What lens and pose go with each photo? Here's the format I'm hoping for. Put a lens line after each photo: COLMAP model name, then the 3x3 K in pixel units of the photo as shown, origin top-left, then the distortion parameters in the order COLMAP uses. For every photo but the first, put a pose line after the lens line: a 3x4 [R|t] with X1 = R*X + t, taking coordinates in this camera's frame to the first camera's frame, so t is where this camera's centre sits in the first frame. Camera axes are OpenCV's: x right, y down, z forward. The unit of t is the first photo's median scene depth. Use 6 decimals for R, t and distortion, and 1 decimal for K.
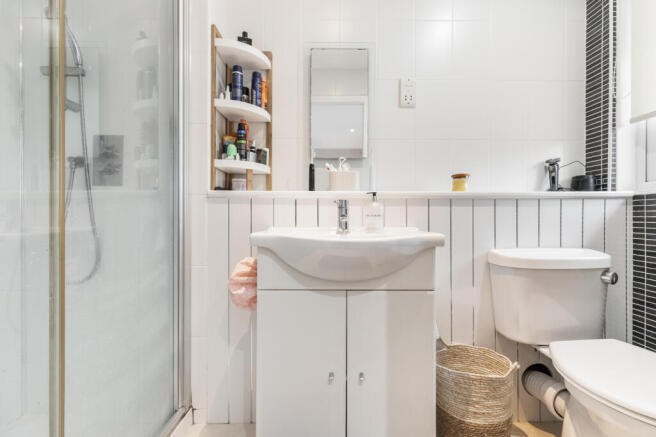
lens RADIAL K [[297.2, 0, 330.9], [0, 297.2, 218.1], [0, 0, 1]] dist [0.001306, -0.000183]
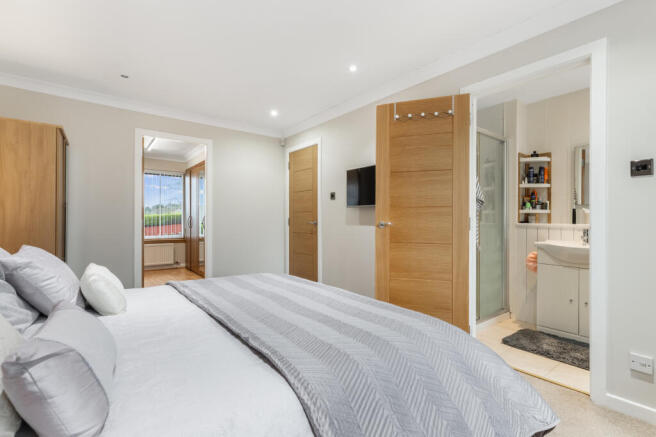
lens RADIAL K [[297.2, 0, 330.9], [0, 297.2, 218.1], [0, 0, 1]] dist [0.001306, -0.000183]
pose [[0.598996, -0.000592, -0.800752, 0.580607], [-0.005228, 0.999976, -0.004650, -0.108706], [0.800735, 0.006972, 0.598978, -1.561198]]
